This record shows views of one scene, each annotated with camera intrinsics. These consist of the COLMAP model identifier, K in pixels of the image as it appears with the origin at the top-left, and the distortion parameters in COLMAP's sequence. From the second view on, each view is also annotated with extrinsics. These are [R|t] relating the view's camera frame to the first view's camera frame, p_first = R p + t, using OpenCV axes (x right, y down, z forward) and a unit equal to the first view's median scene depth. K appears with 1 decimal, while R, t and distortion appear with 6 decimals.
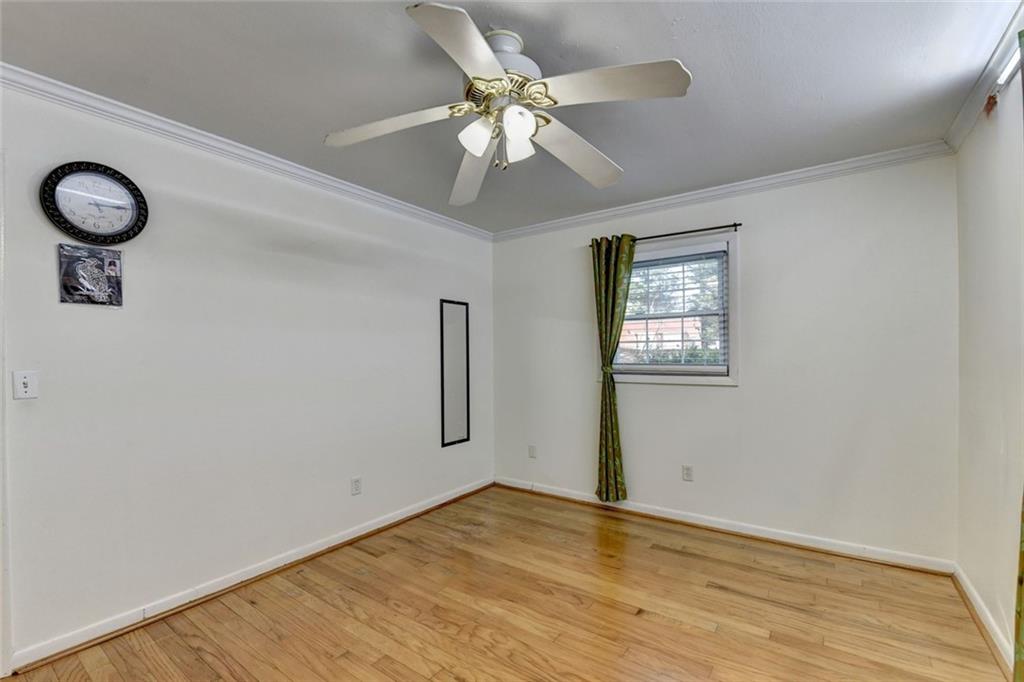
lens RADIAL K [[440.2, 0, 507.7], [0, 440.2, 360.8], [0, 0, 1]] dist [-0.000339, -0.005767]
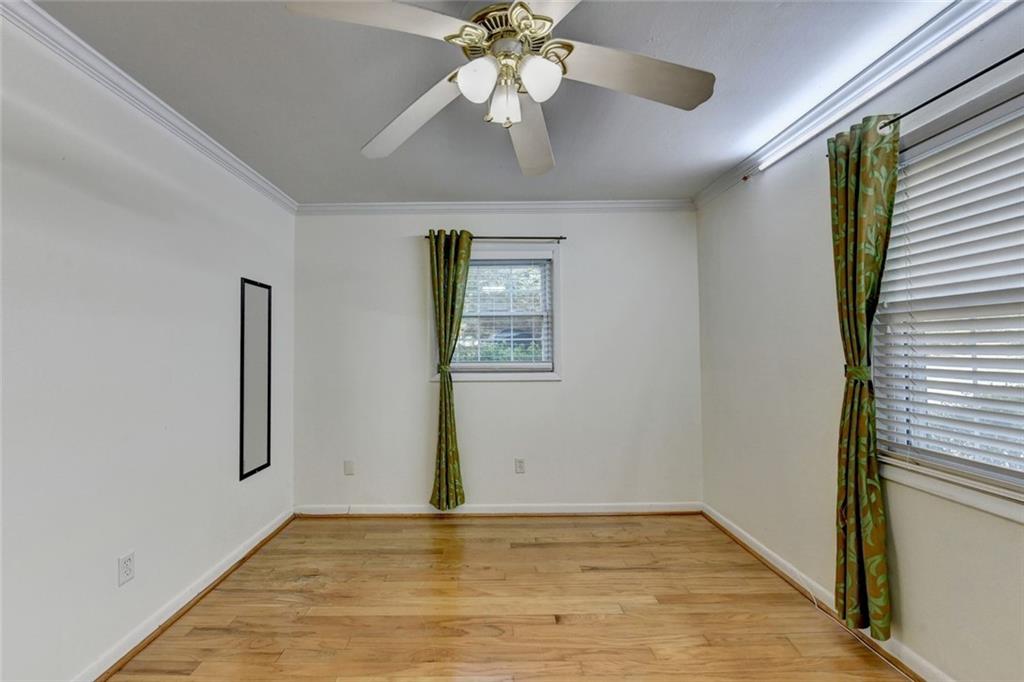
lens RADIAL K [[436.1, 0, 508.9], [0, 436.1, 337.5], [0, 0, 1]] dist [-0.001841, -0.006542]
pose [[0.816793, 0.018036, 0.576649, -0.216339], [0.009565, 0.998950, -0.044794, -0.003072], [-0.576852, 0.042103, 0.815763, 0.157582]]
